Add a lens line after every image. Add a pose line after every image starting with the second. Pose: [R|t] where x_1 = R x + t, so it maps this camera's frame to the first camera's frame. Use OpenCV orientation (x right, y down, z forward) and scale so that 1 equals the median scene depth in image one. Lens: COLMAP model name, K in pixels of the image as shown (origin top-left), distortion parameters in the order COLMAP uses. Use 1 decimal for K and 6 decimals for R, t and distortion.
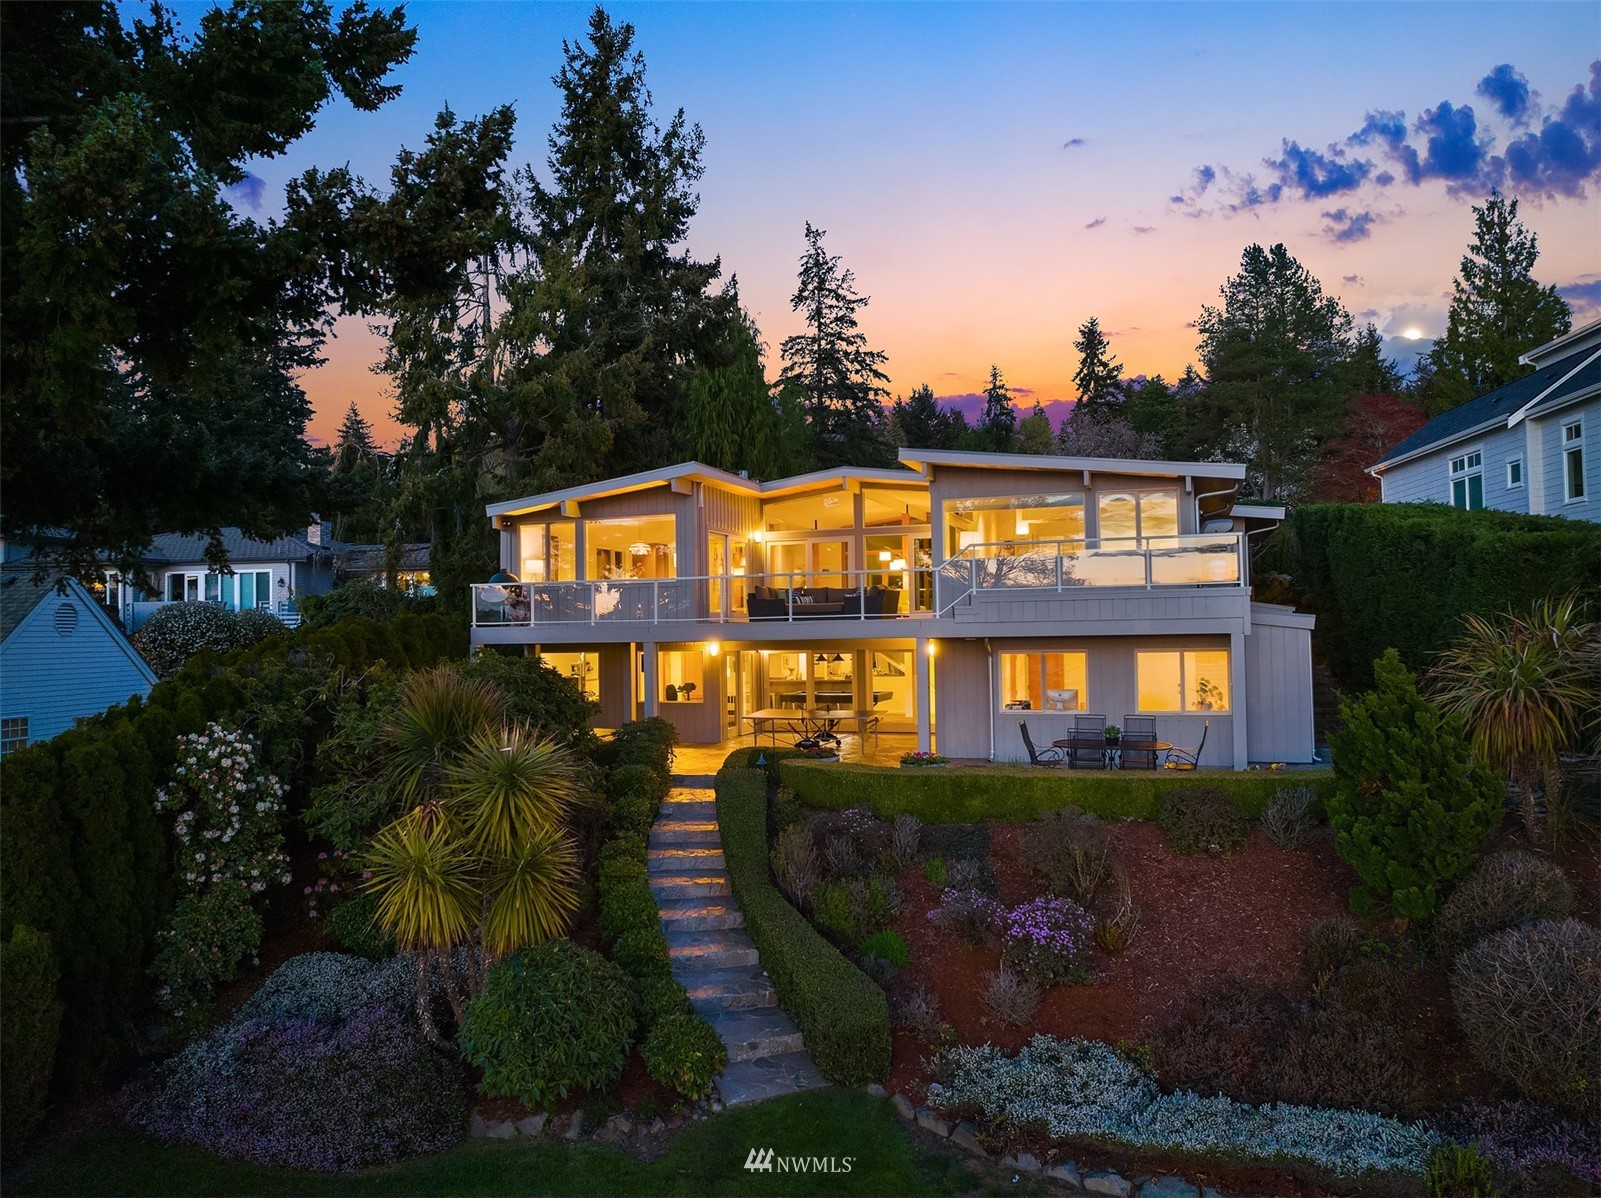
lens RADIAL K [[1119.4, 0, 799.4], [0, 1119.4, 603.5], [0, 0, 1]] dist [-0.037543, 0.014025]
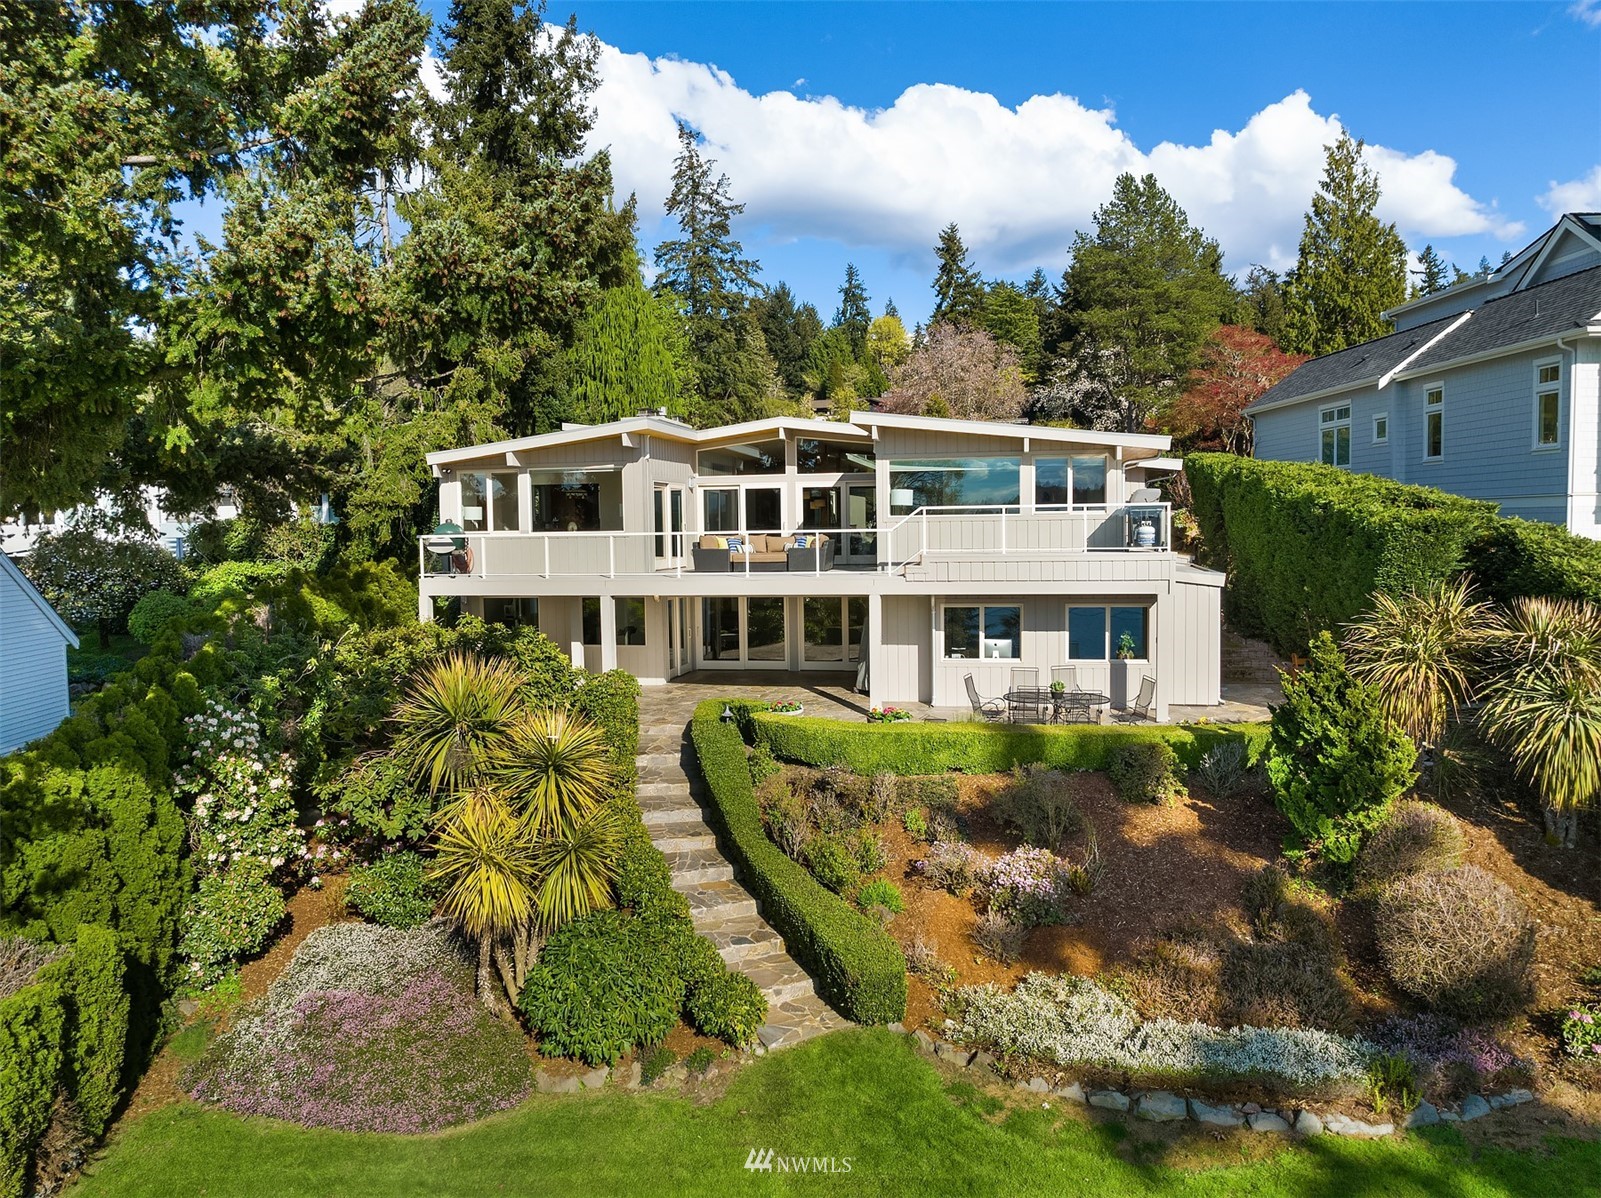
lens RADIAL K [[1119.4, 0, 798.0], [0, 1119.4, 596.5], [0, 0, 1]] dist [-0.037543, 0.014025]
pose [[0.990986, -0.007287, 0.133767, -0.087200], [-0.004361, 0.996236, 0.086575, -0.048851], [-0.133894, -0.086378, 0.987224, -0.036263]]
